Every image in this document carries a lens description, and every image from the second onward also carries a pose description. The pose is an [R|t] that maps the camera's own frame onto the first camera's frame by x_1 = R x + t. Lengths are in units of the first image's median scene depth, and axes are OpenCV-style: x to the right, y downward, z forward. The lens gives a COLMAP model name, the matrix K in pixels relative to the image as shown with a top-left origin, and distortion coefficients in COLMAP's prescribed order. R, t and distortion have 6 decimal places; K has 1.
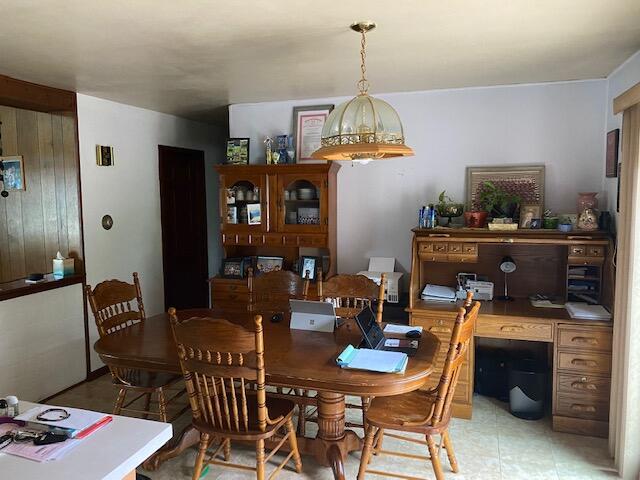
lens RADIAL K [[490.7, 0, 326.0], [0, 490.7, 241.4], [0, 0, 1]] dist [0.024907, -0.038396]
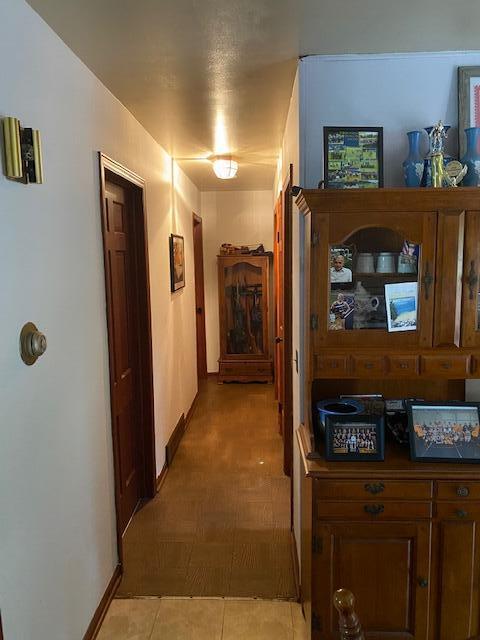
lens RADIAL K [[490.7, 0, 238.6], [0, 490.7, 310.7], [0, 0, 1]] dist [0.024907, -0.038396]
pose [[0.963200, -0.034533, 0.266558, -0.396564], [0.032377, 0.999398, 0.012477, -0.062126], [-0.266828, -0.003387, 0.963738, 0.626813]]
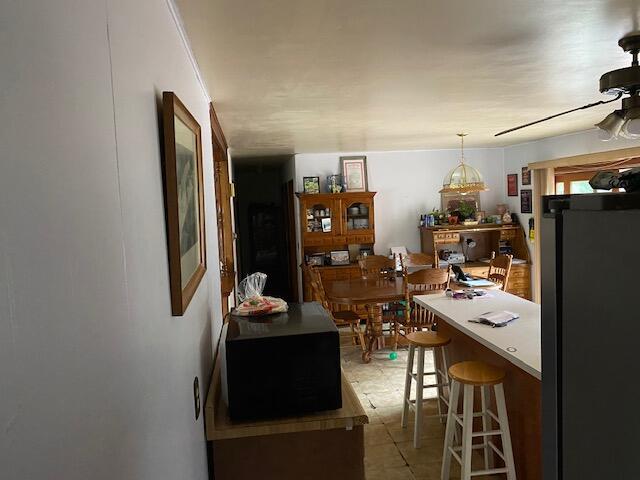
lens RADIAL K [[490.7, 0, 321.9], [0, 490.7, 238.1], [0, 0, 1]] dist [0.024907, -0.038396]
pose [[0.898065, -0.064168, 0.435158, -0.846343], [0.080657, 0.996551, -0.019507, 0.015707], [-0.432405, 0.052617, 0.900143, -0.404594]]
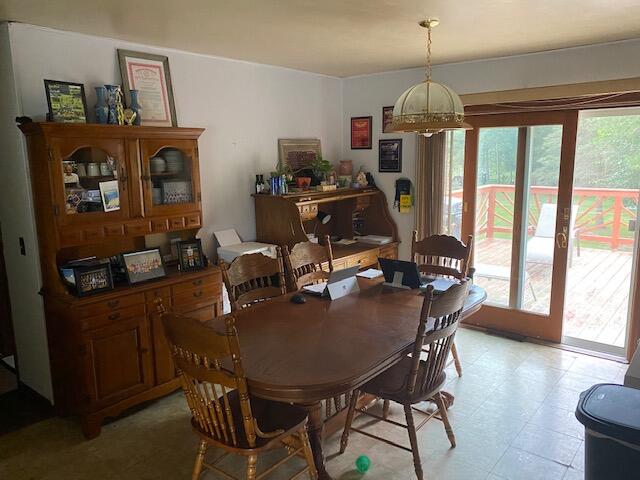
lens RADIAL K [[490.7, 0, 317.1], [0, 490.7, 236.7], [0, 0, 1]] dist [0.024907, -0.038396]
pose [[0.374289, -0.151836, 0.914797, -0.688804], [0.110833, 0.986757, 0.118433, -0.048793], [-0.920665, 0.057061, 0.386160, 0.459579]]
